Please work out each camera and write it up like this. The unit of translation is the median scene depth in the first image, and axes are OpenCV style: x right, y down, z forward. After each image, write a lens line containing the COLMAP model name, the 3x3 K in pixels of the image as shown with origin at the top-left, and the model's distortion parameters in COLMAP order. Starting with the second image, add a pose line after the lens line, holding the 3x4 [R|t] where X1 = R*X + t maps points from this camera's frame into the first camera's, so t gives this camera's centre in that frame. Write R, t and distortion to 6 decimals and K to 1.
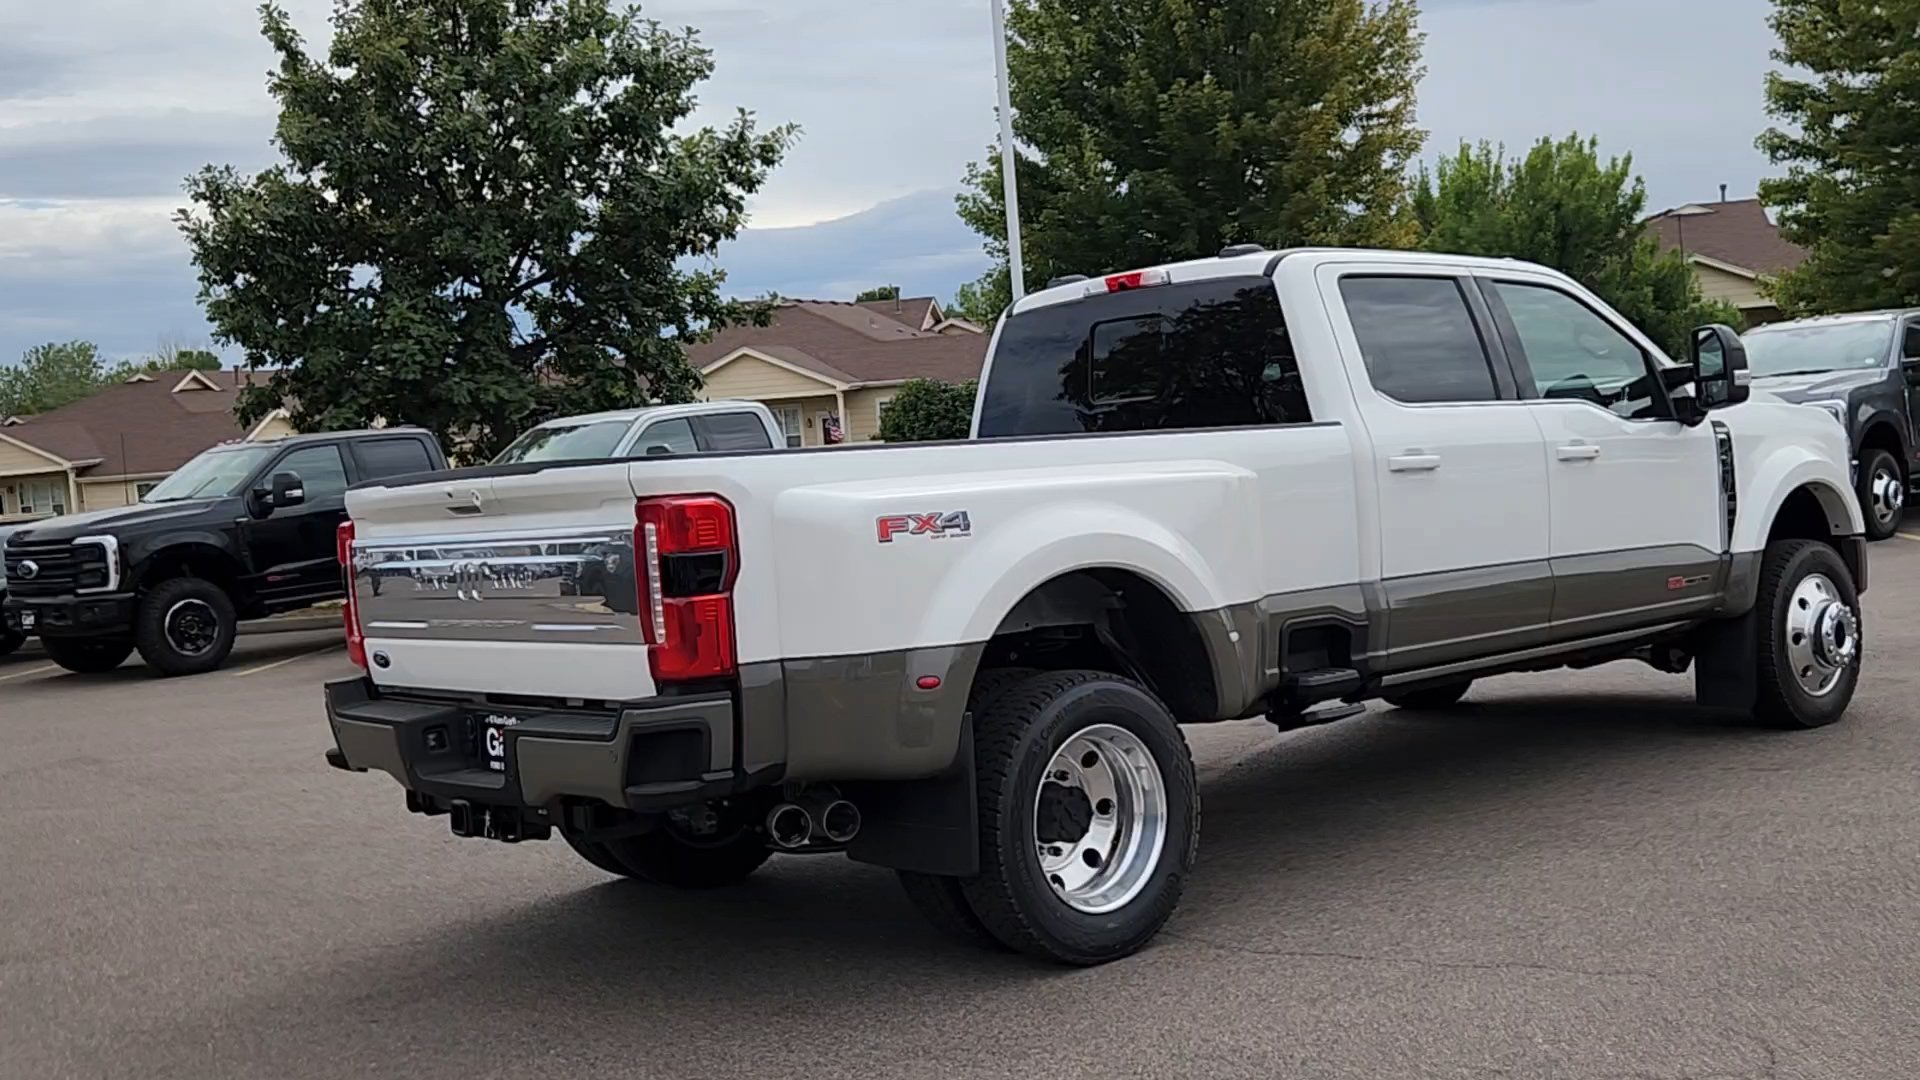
lens RADIAL K [[2005.5, 0, 946.7], [0, 2005.5, 556.0], [0, 0, 1]] dist [0.035490, -0.031022]
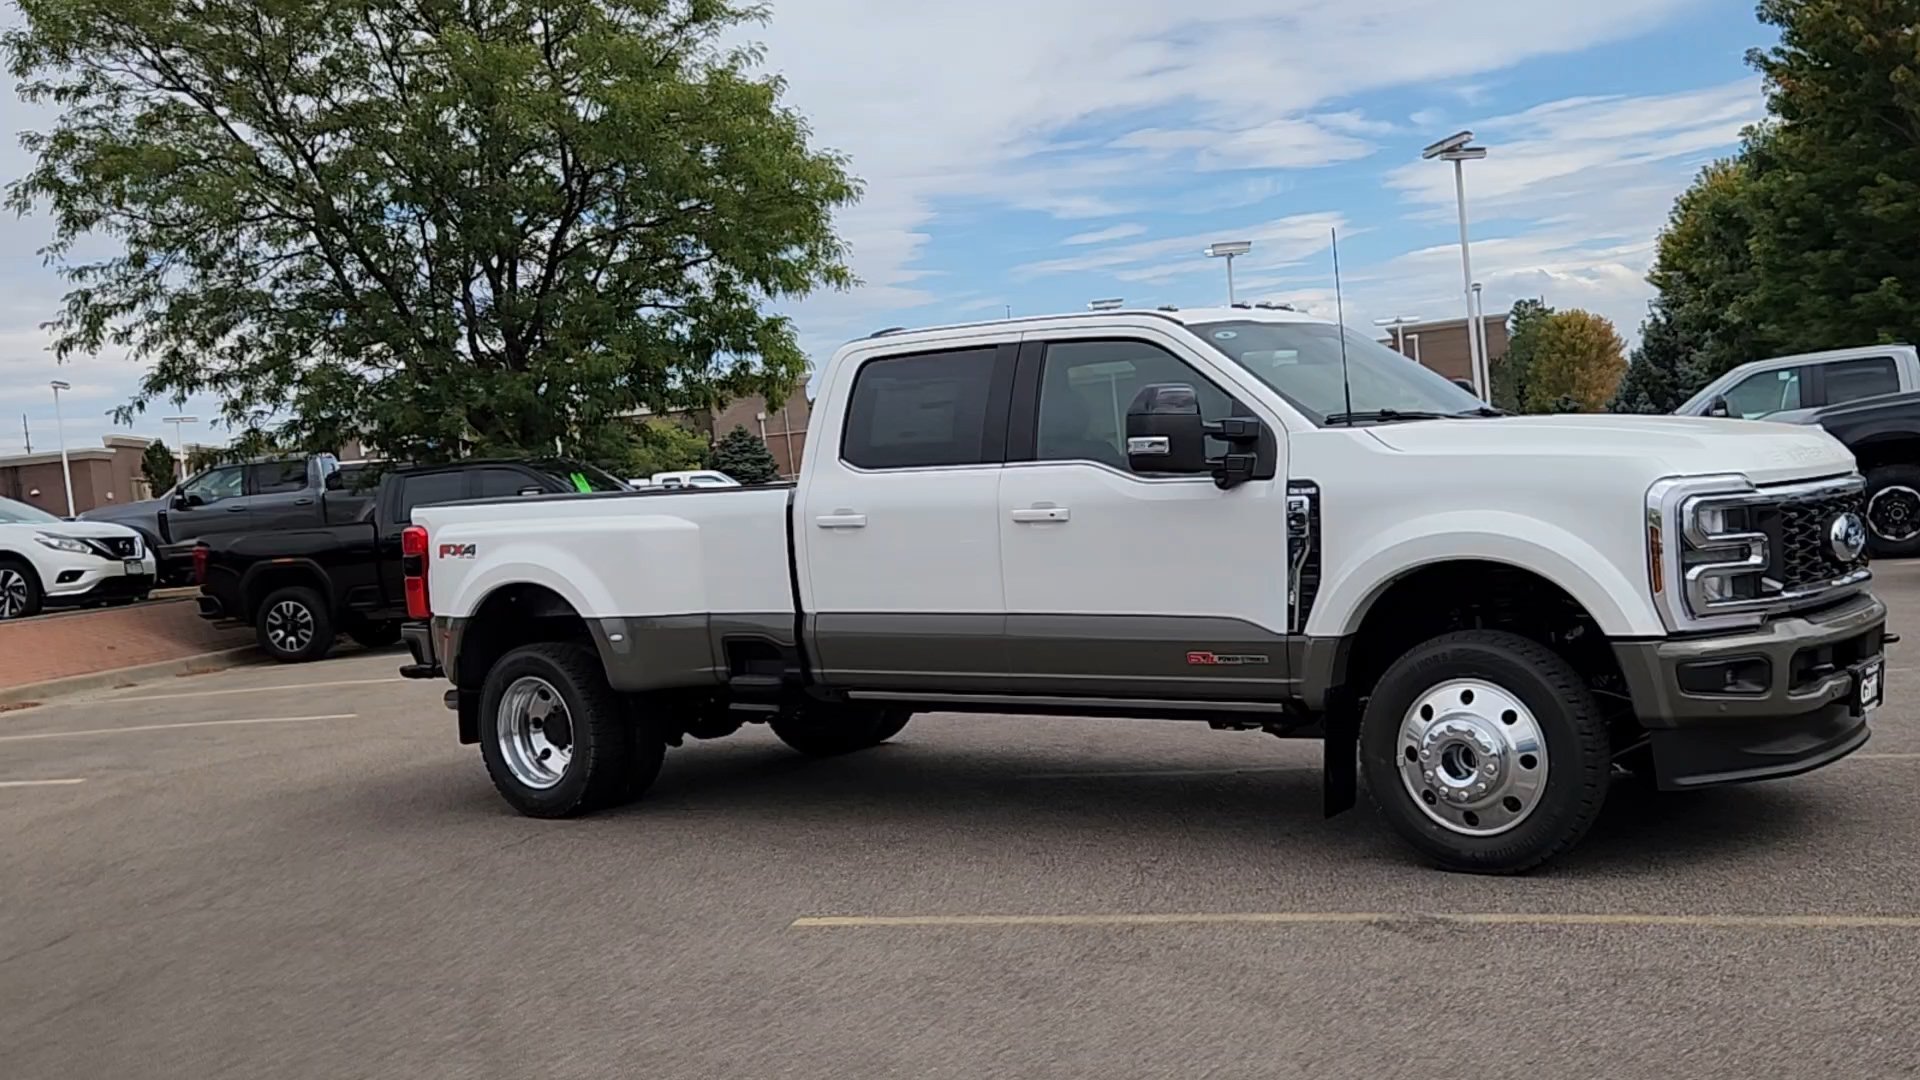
lens RADIAL K [[2005.5, 0, 946.7], [0, 2005.5, 556.0], [0, 0, 1]] dist [0.035490, -0.031022]
pose [[0.199489, 0.101397, -0.974640, 0.438656], [0.011339, 0.994326, 0.105766, -0.046889], [0.979835, -0.032151, 0.197207, 0.252961]]
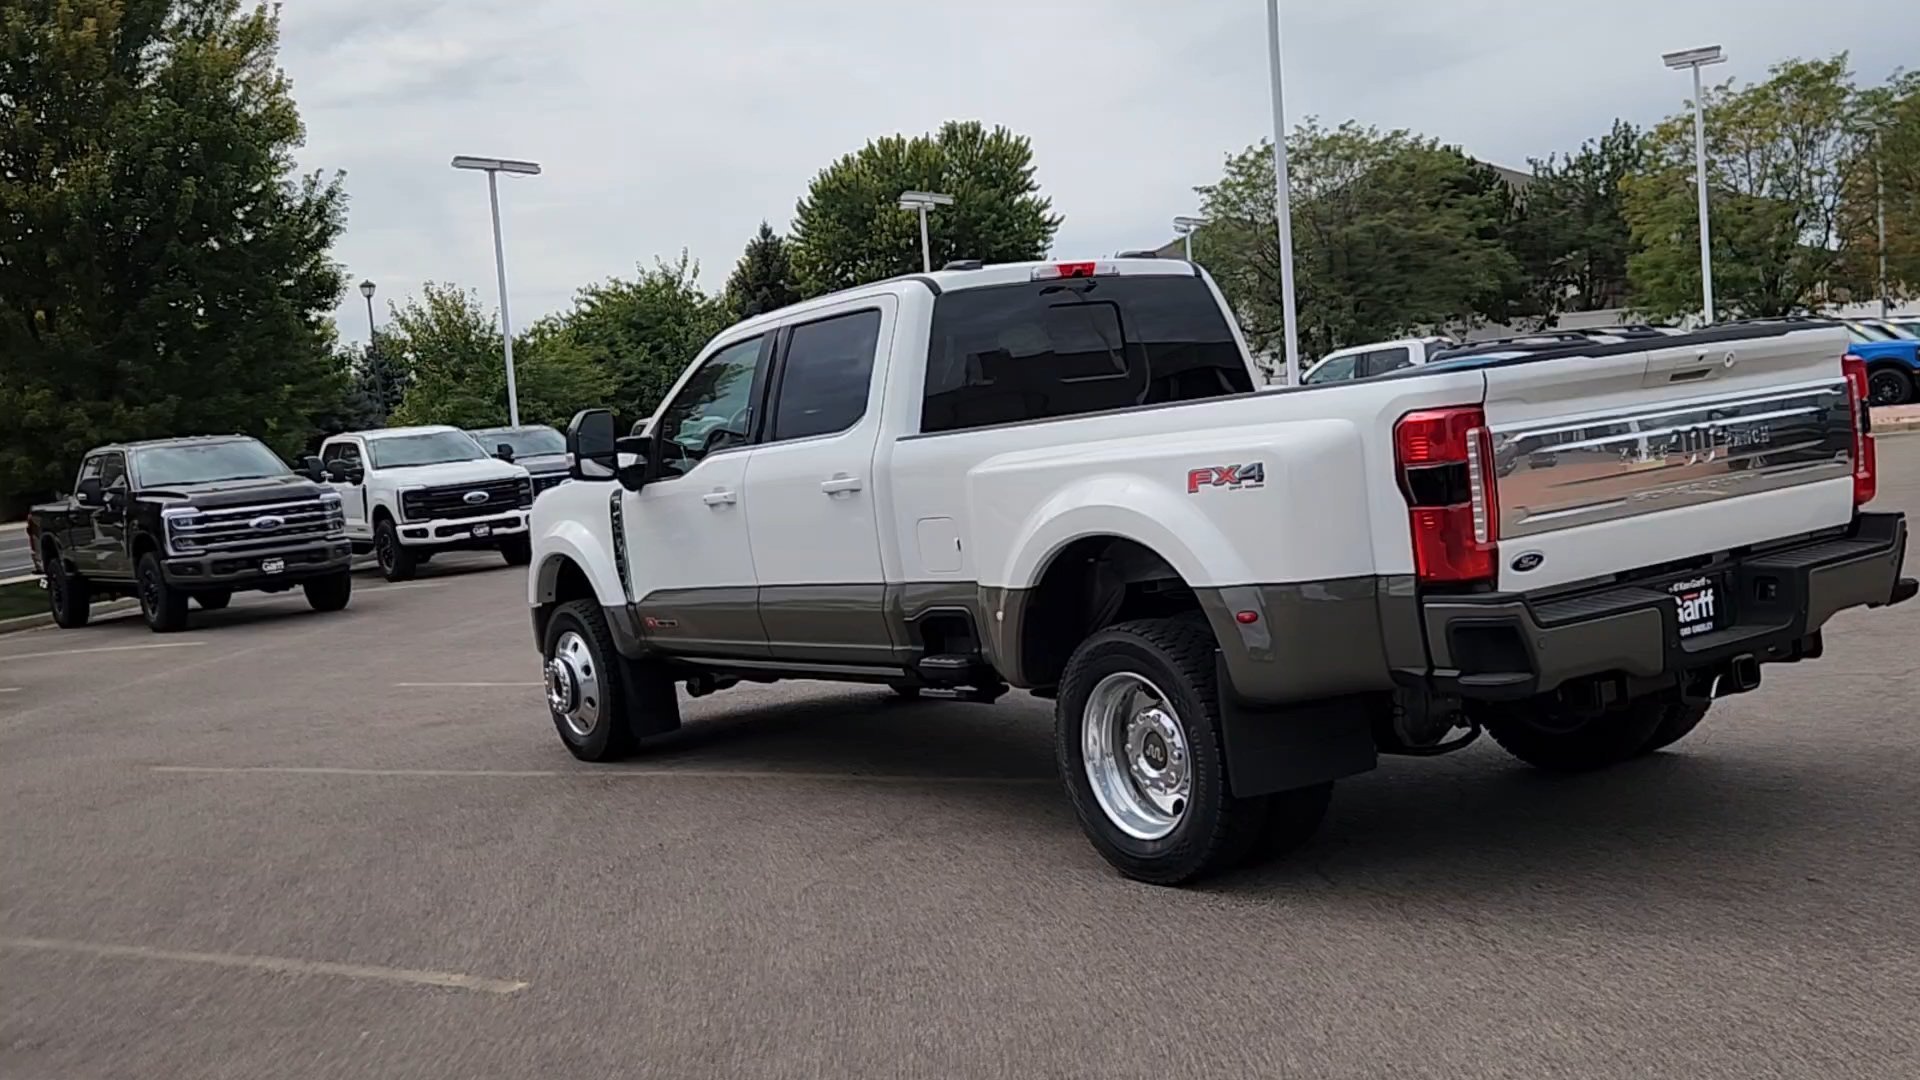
lens RADIAL K [[2004.9, 0, 947.8], [0, 2004.9, 552.3], [0, 0, 1]] dist [0.035172, -0.030592]
pose [[0.126612, -0.000010, 0.991952, -0.327993], [0.143147, 0.989533, -0.018261, 0.007747], [-0.981569, 0.144307, 0.125288, 0.316717]]
